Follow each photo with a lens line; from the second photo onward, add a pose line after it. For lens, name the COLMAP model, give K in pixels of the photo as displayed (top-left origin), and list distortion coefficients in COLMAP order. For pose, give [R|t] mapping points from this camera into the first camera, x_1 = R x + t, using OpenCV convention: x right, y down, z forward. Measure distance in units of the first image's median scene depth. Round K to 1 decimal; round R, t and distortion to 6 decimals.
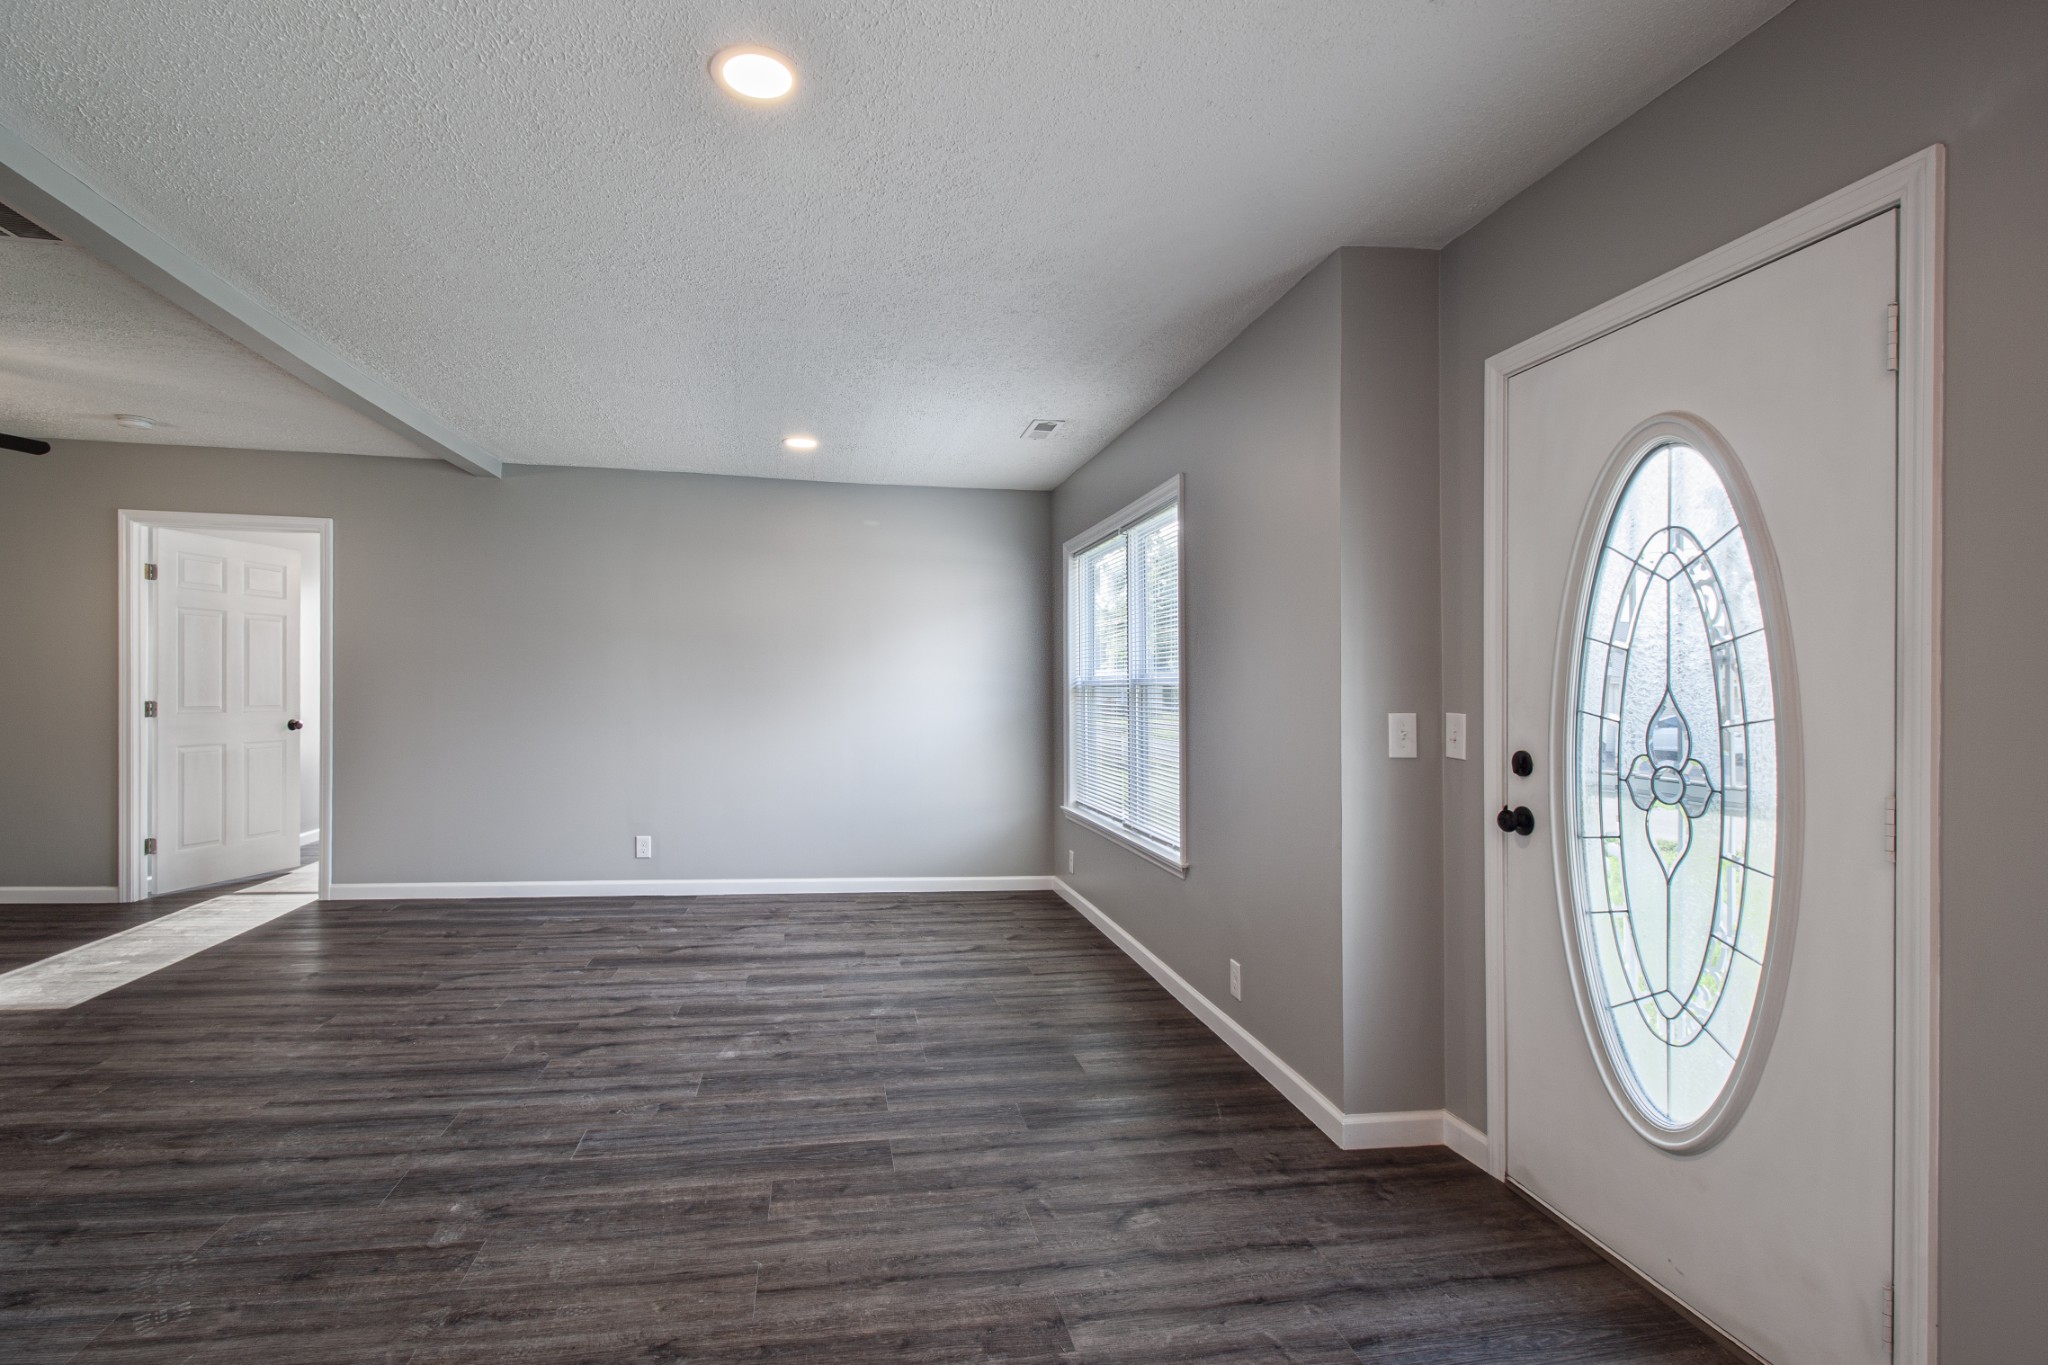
lens RADIAL K [[991.7, 0, 1015.1], [0, 991.7, 722.6], [0, 0, 1]] dist [0.001781, -0.010024]
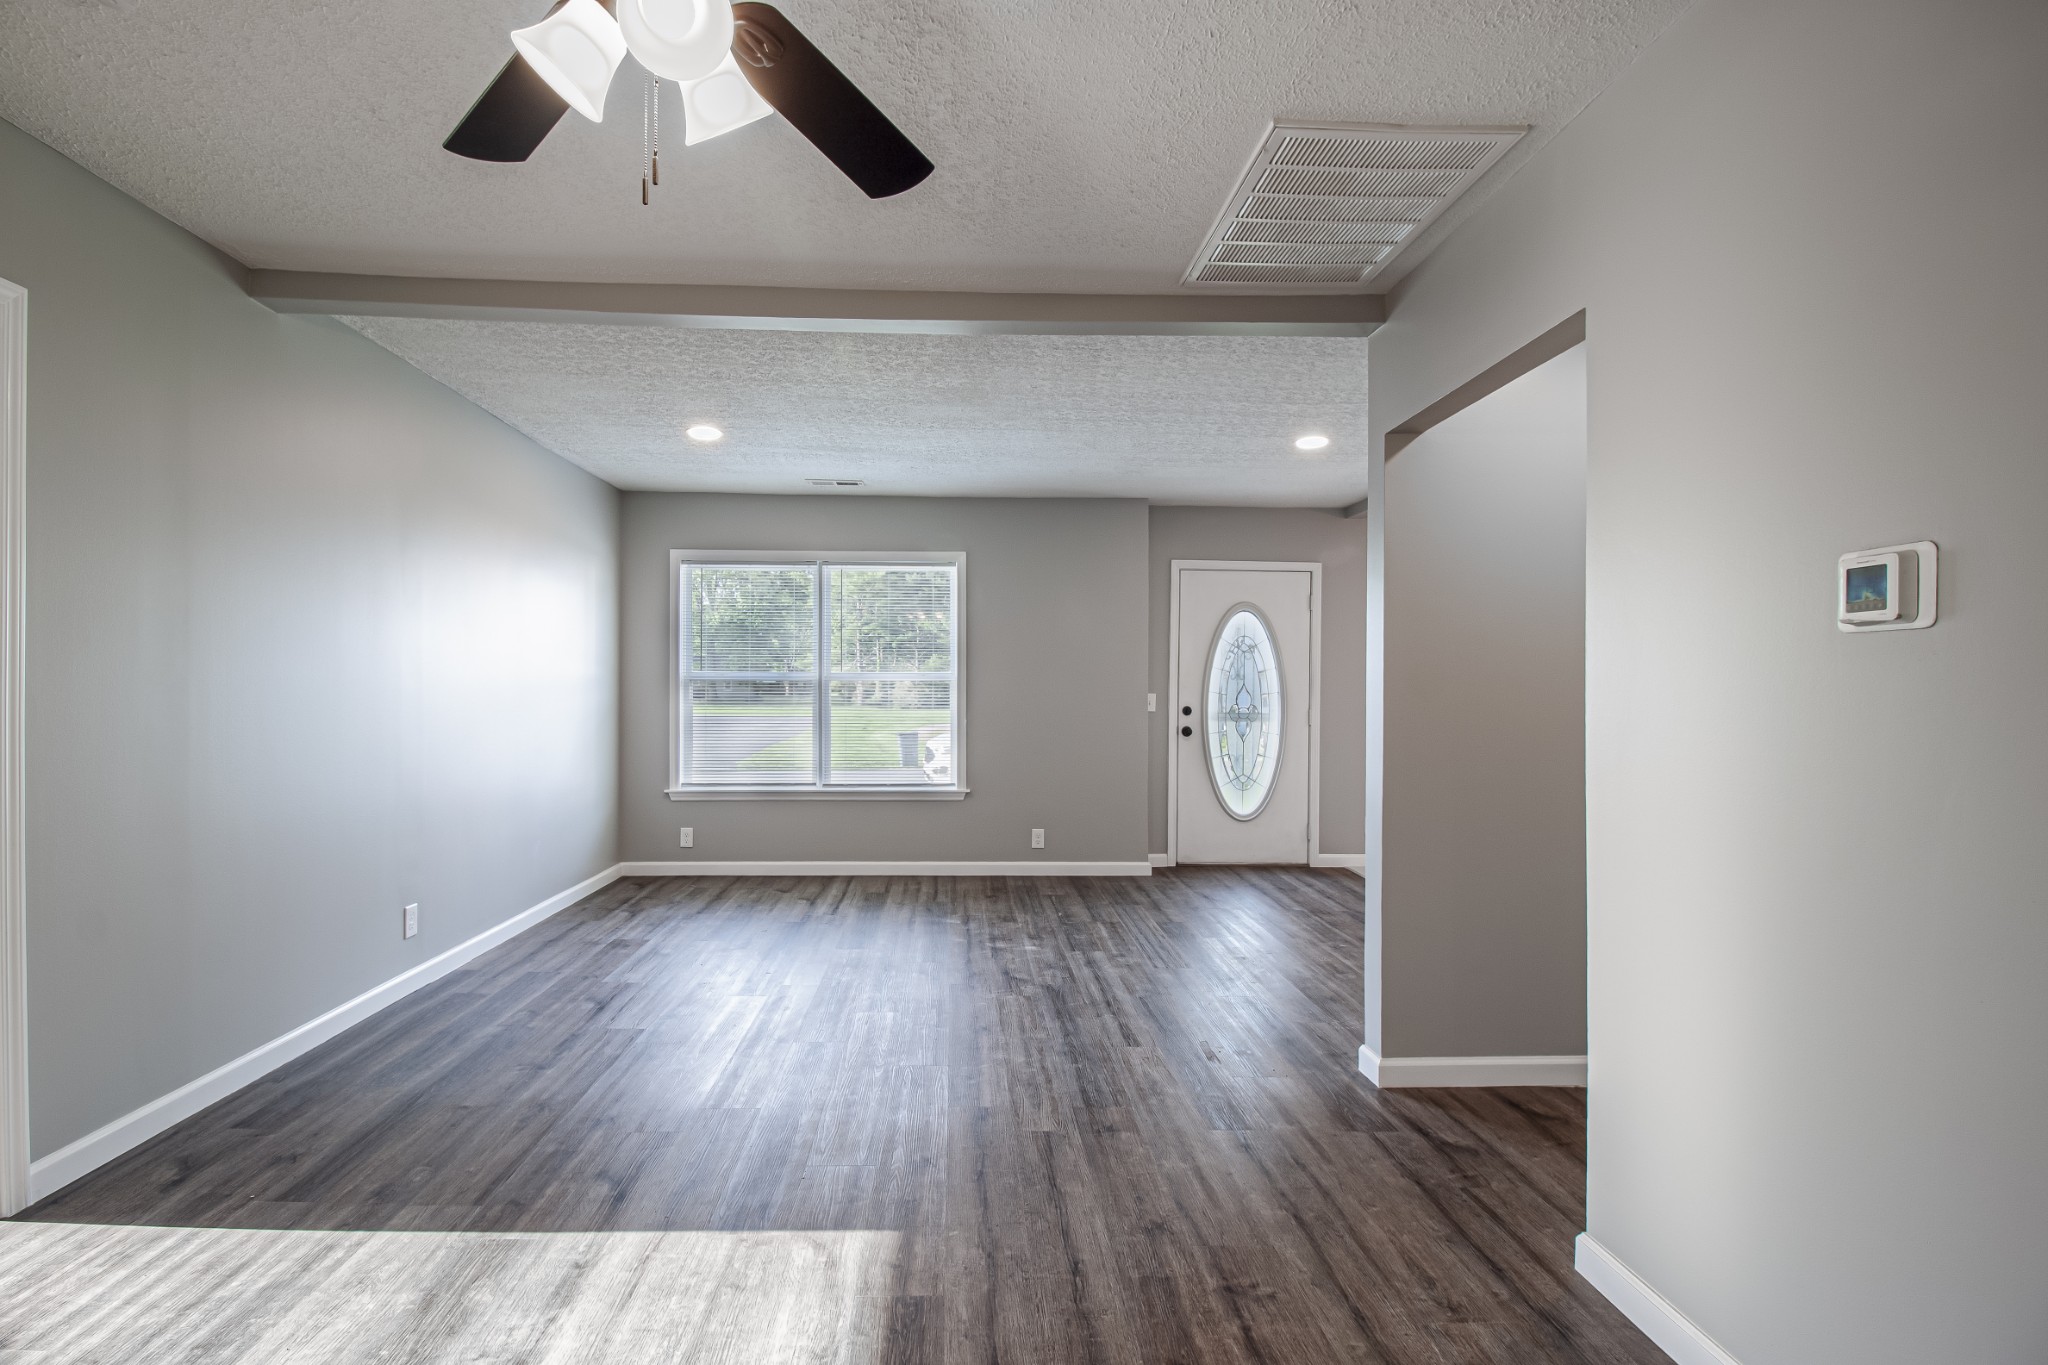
lens RADIAL K [[967.4, 0, 998.5], [0, 967.4, 696.0], [0, 0, 1]] dist [0.003929, -0.013781]
pose [[0.132790, -0.026564, 0.990788, -1.837711], [0.026896, 0.999369, 0.023189, -0.063607], [-0.990779, 0.023569, 0.133421, 0.950655]]
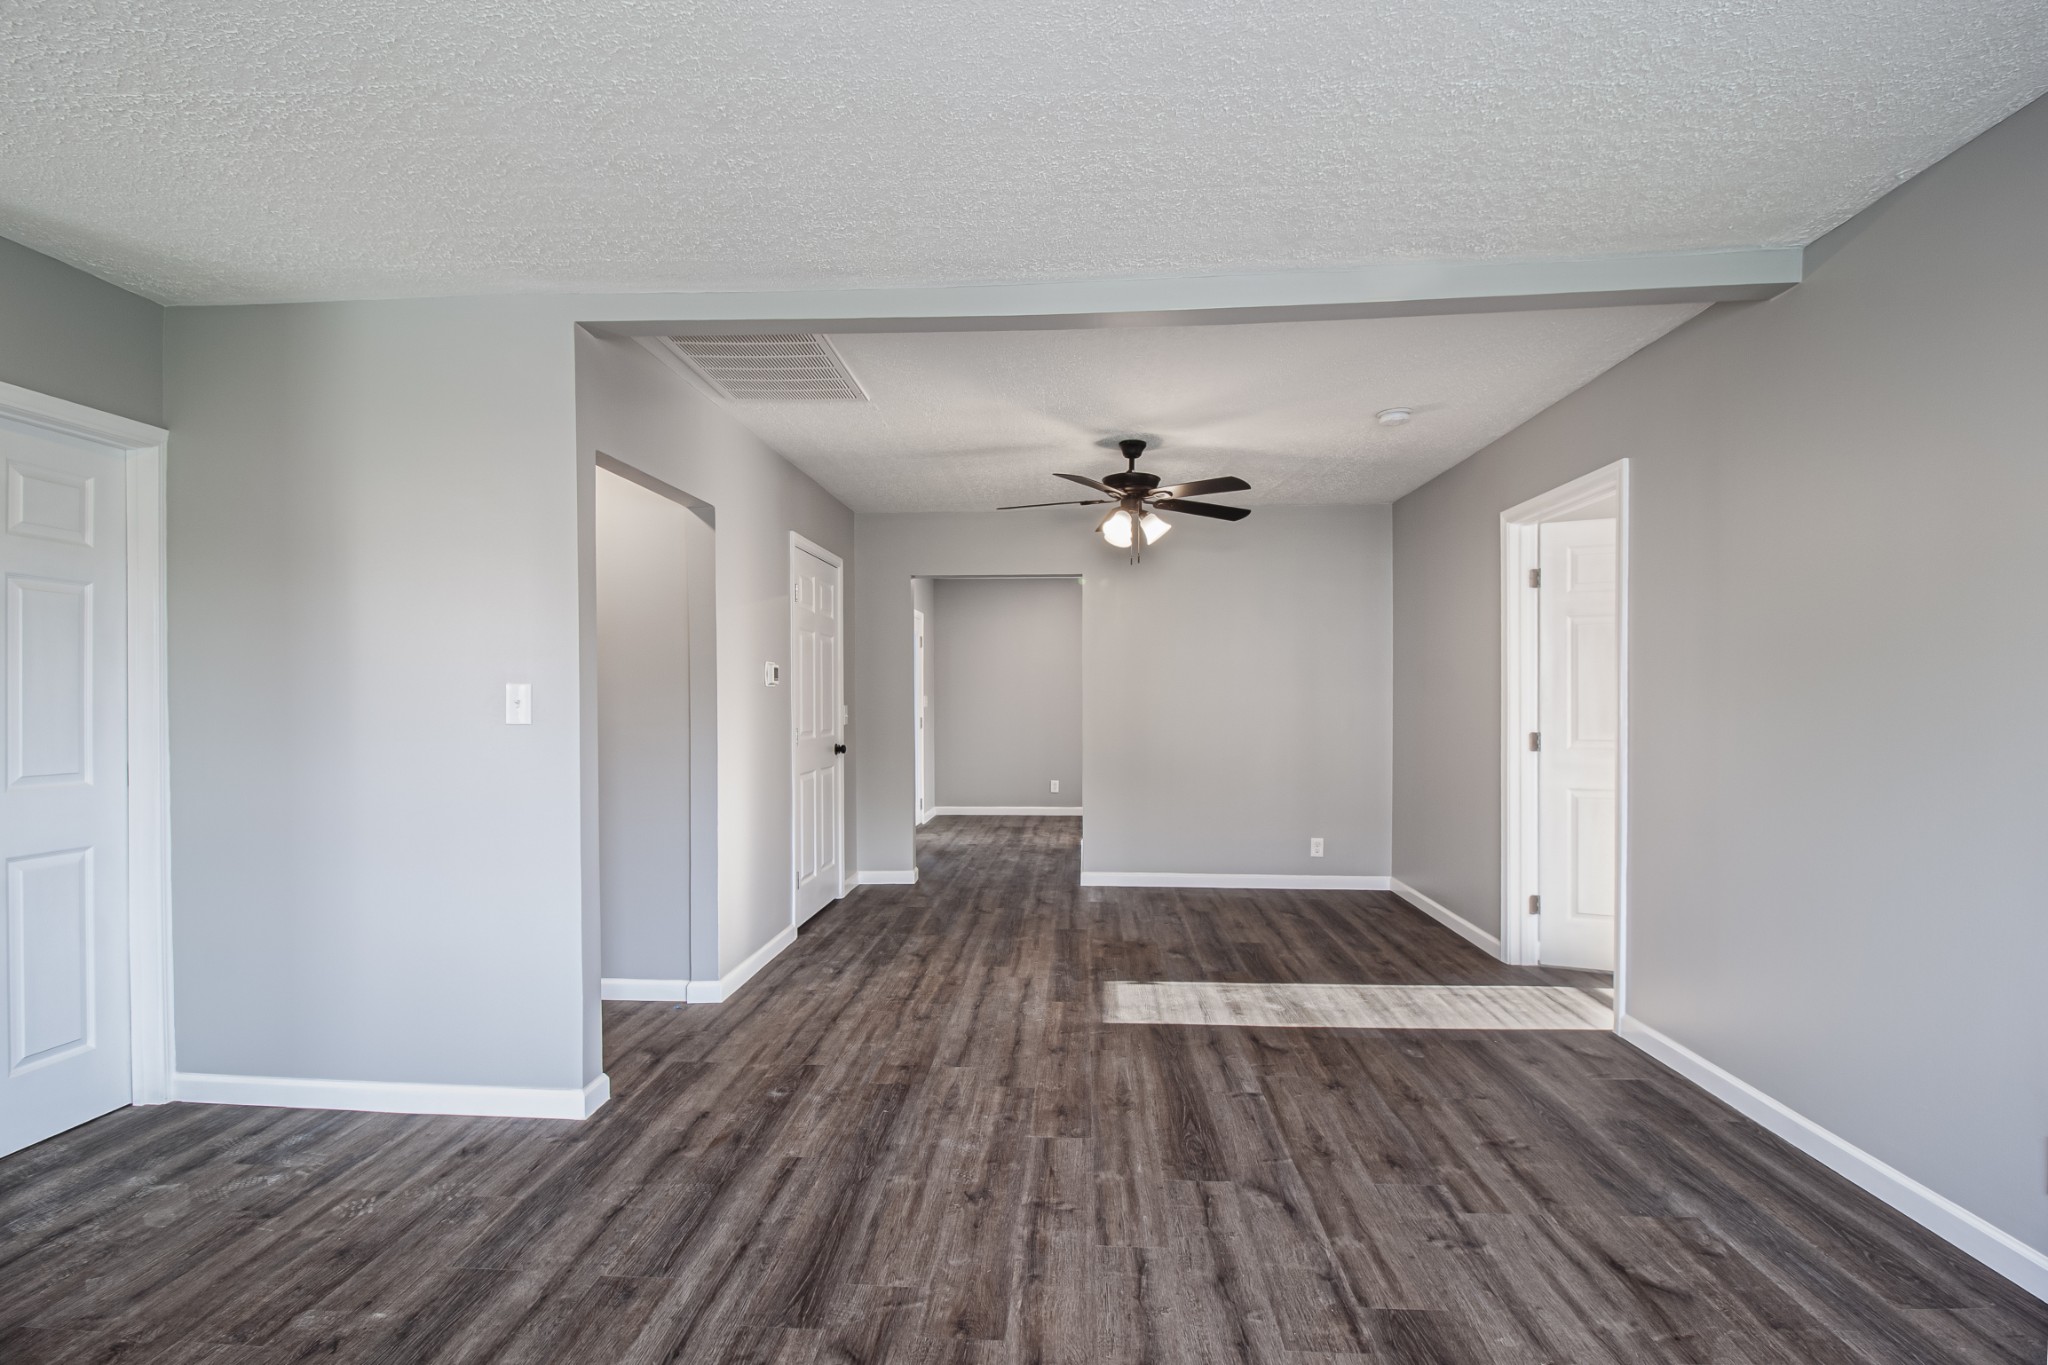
lens RADIAL K [[967.4, 0, 998.5], [0, 967.4, 696.0], [0, 0, 1]] dist [0.003929, -0.013781]
pose [[-0.262600, -0.023141, -0.964627, 0.091273], [-0.034205, 0.999307, -0.014661, -0.046492], [0.964298, 0.029145, -0.263209, 1.356008]]
